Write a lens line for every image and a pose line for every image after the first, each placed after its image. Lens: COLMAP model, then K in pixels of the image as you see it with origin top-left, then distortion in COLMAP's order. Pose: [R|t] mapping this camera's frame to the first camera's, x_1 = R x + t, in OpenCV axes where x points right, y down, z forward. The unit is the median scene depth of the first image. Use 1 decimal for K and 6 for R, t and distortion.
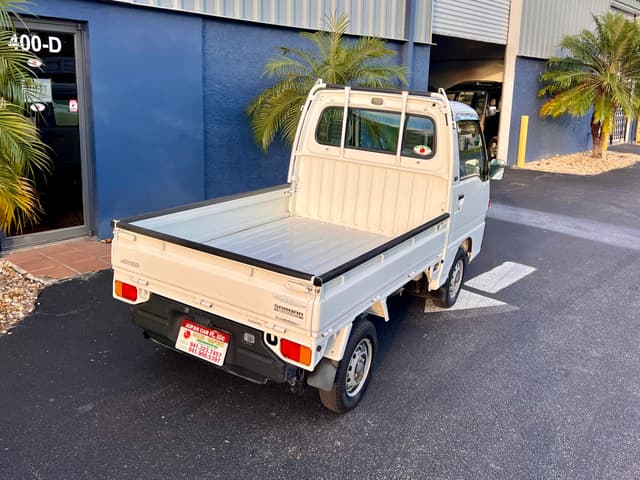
lens RADIAL K [[581.5, 0, 288.3], [0, 581.5, 197.0], [0, 0, 1]] dist [0.021593, -0.007787]
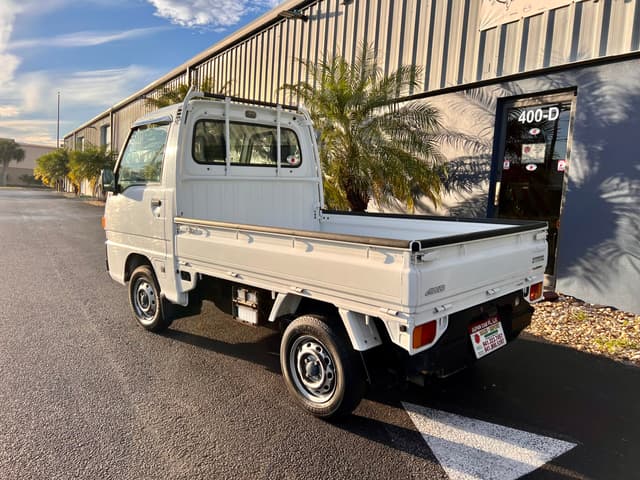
lens RADIAL K [[470.0, 0, 322.8], [0, 470.0, 240.7], [0, 0, 1]] dist [0.047570, -0.049936]
pose [[-0.202998, 0.063880, -0.977093, 0.774561], [-0.230362, 0.966746, 0.111063, -0.018344], [0.951696, 0.247631, -0.181532, 0.973125]]
